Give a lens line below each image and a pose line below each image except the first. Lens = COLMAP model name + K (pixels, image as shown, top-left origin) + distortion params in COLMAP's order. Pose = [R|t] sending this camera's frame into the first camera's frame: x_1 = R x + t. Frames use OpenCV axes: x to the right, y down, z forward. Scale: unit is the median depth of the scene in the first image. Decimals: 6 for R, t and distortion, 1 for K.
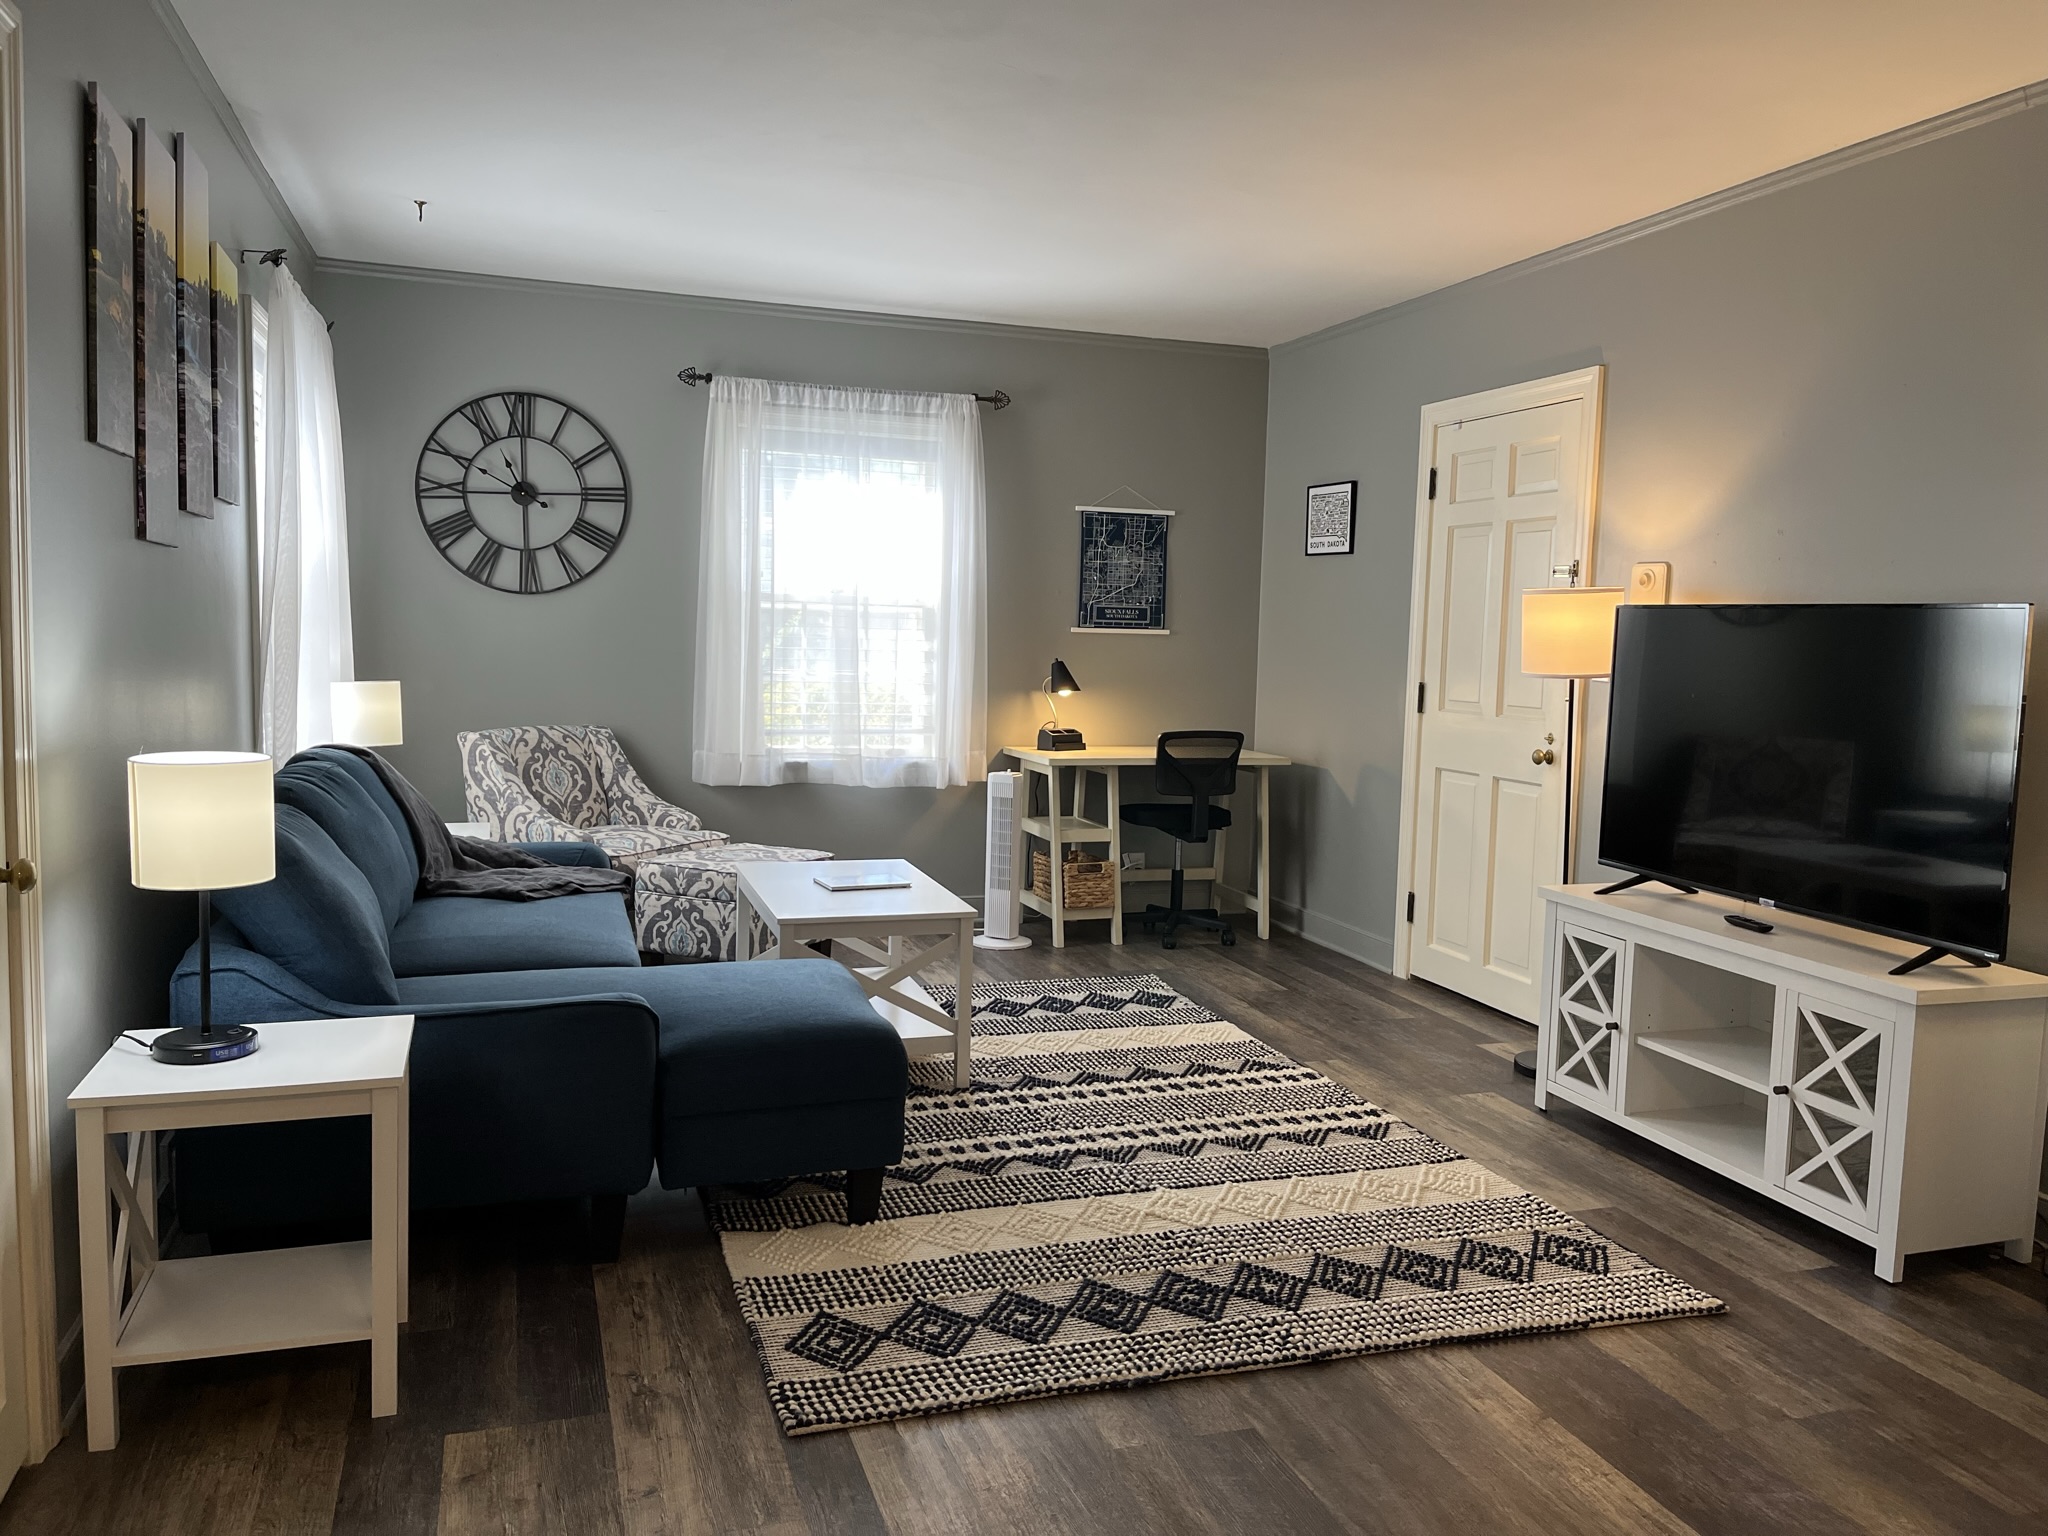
lens RADIAL K [[1540.8, 0, 1029.4], [0, 1540.8, 765.3], [0, 0, 1]] dist [0.071157, -0.090793]
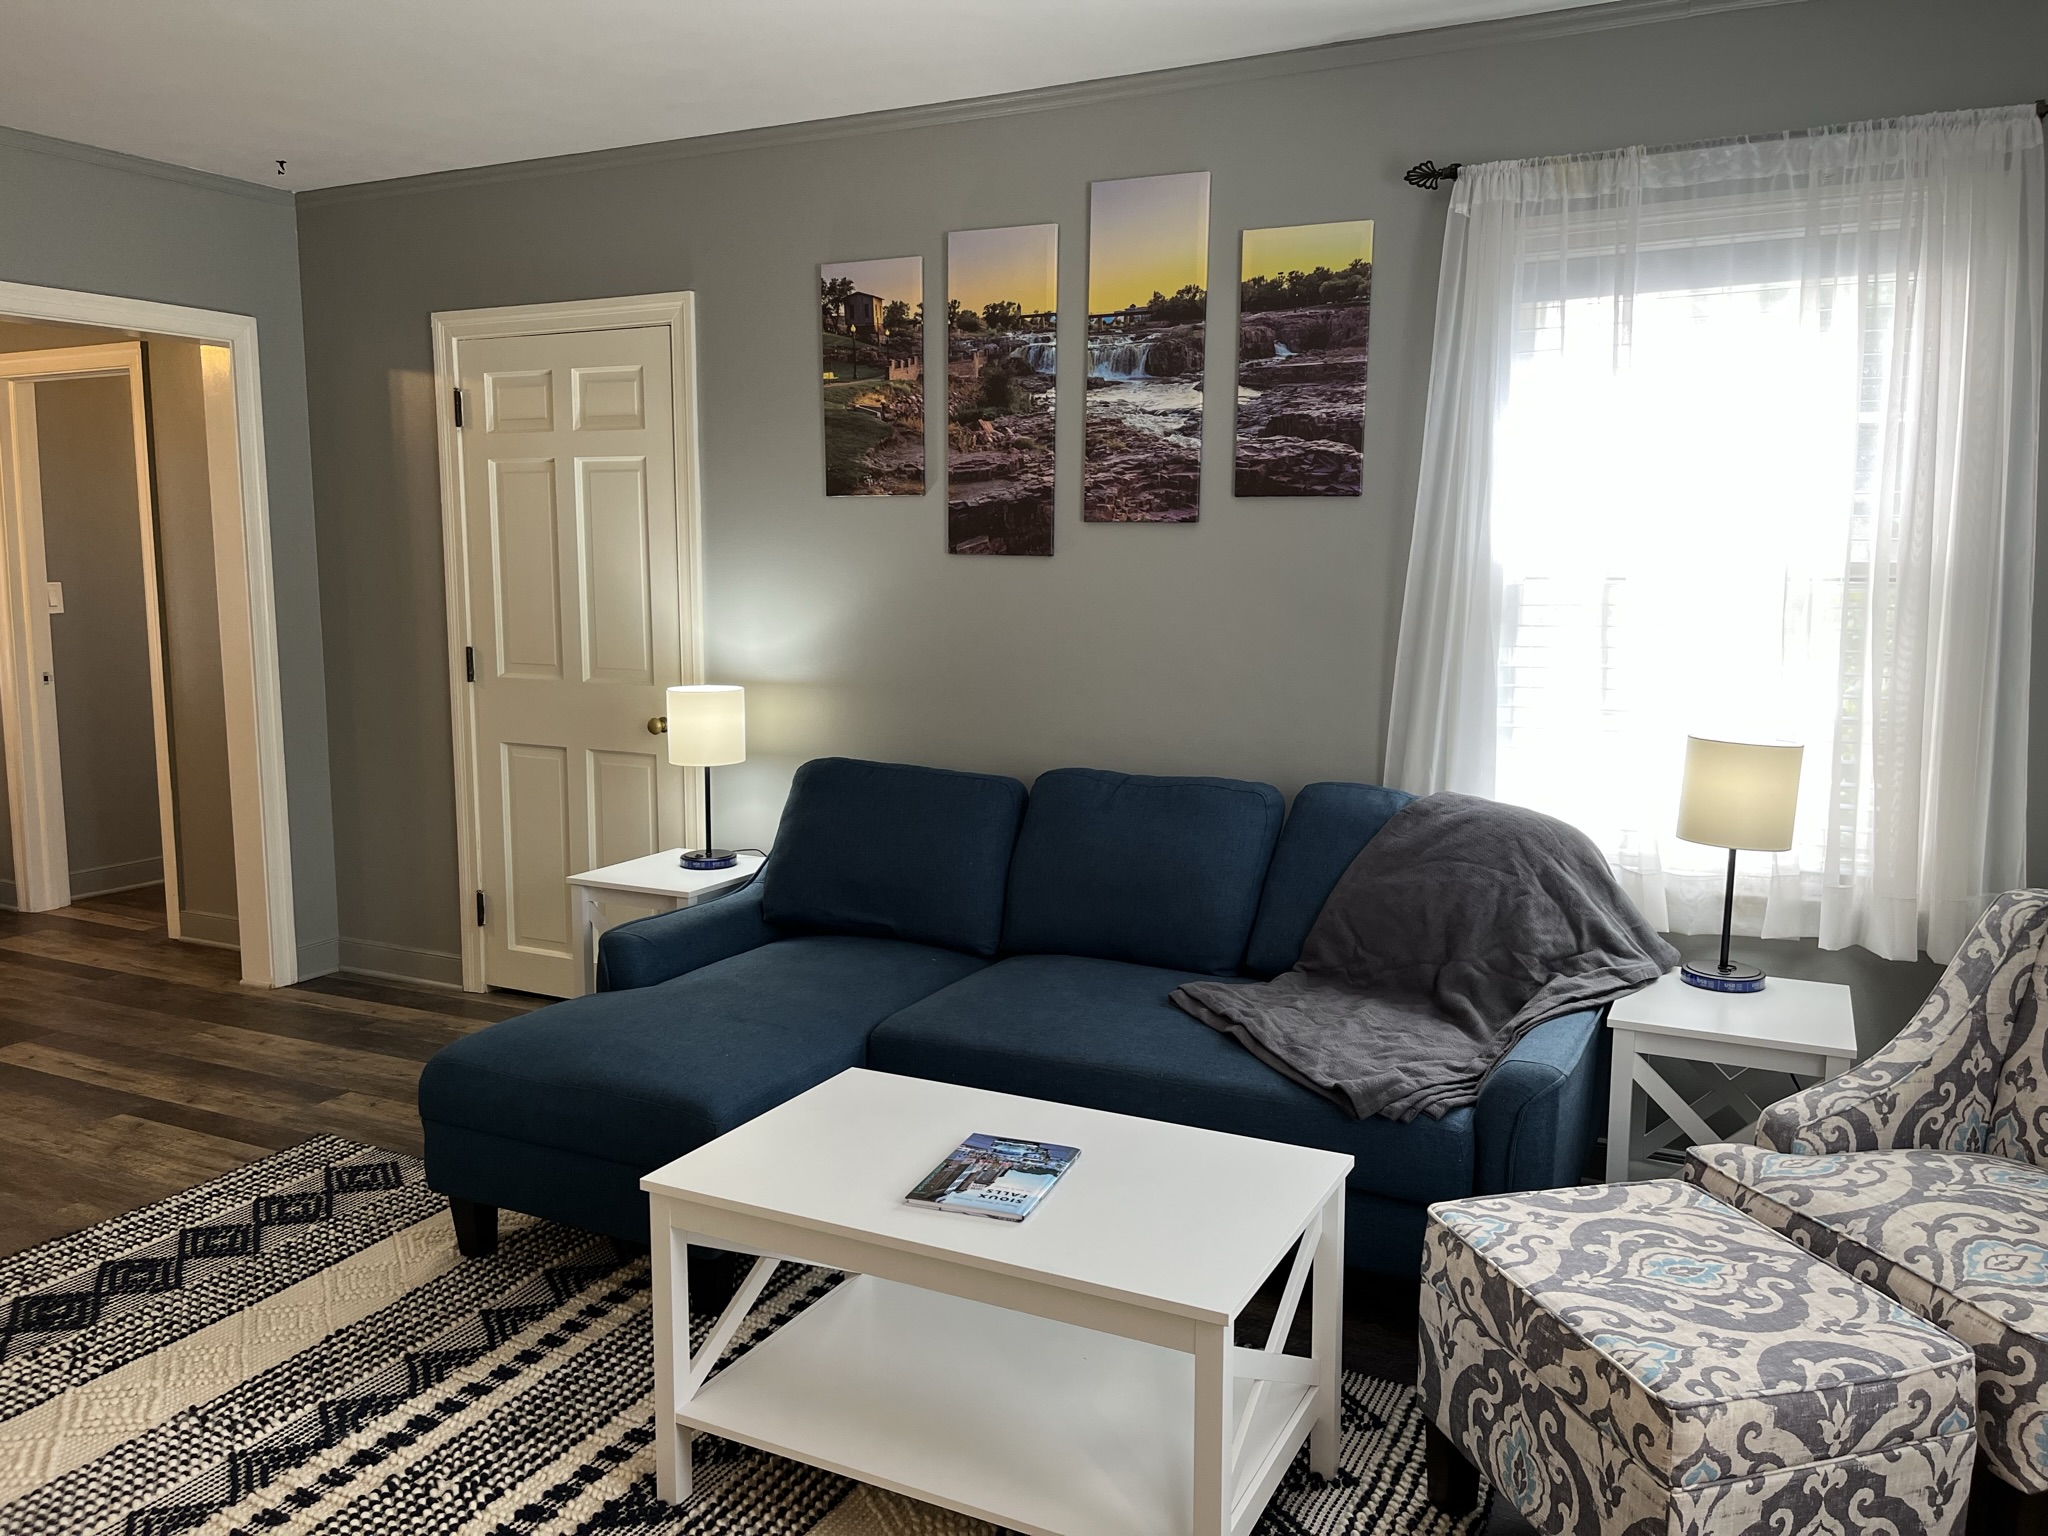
lens RADIAL K [[1540.8, 0, 1038.7], [0, 1540.8, 759.1], [0, 0, 1]] dist [0.071157, -0.090793]
pose [[-0.702881, 0.062246, -0.708578, 0.179701], [-0.089087, 0.980616, 0.174515, -0.113374], [0.705706, 0.185788, -0.683711, 1.079937]]
